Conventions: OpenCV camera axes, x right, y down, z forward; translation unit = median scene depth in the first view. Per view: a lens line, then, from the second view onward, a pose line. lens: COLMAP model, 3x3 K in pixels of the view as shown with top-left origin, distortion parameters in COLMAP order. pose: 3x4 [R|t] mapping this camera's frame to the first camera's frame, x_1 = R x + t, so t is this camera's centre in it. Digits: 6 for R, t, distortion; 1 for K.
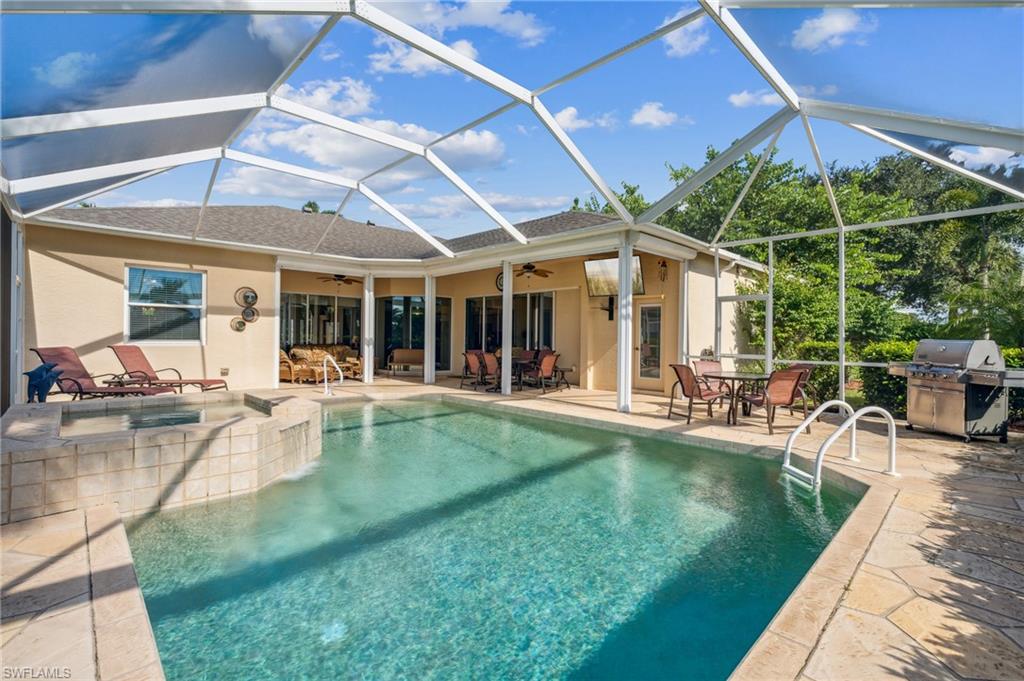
lens RADIAL K [[457.4, 0, 506.3], [0, 457.4, 337.5], [0, 0, 1]] dist [-0.009376, 0.002252]
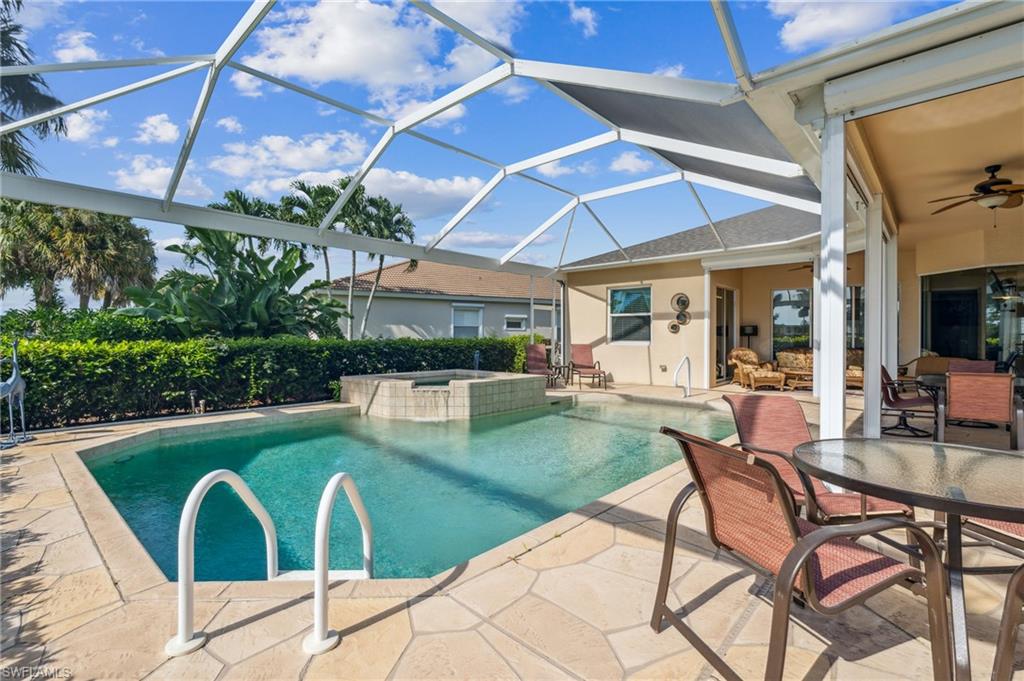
lens RADIAL K [[457.4, 0, 506.3], [0, 457.4, 338.9], [0, 0, 1]] dist [-0.009376, 0.002252]
pose [[0.080390, -0.003829, -0.996756, 0.933743], [-0.002648, 0.999988, -0.004055, 0.011274], [0.996760, 0.002966, 0.080379, 0.912504]]
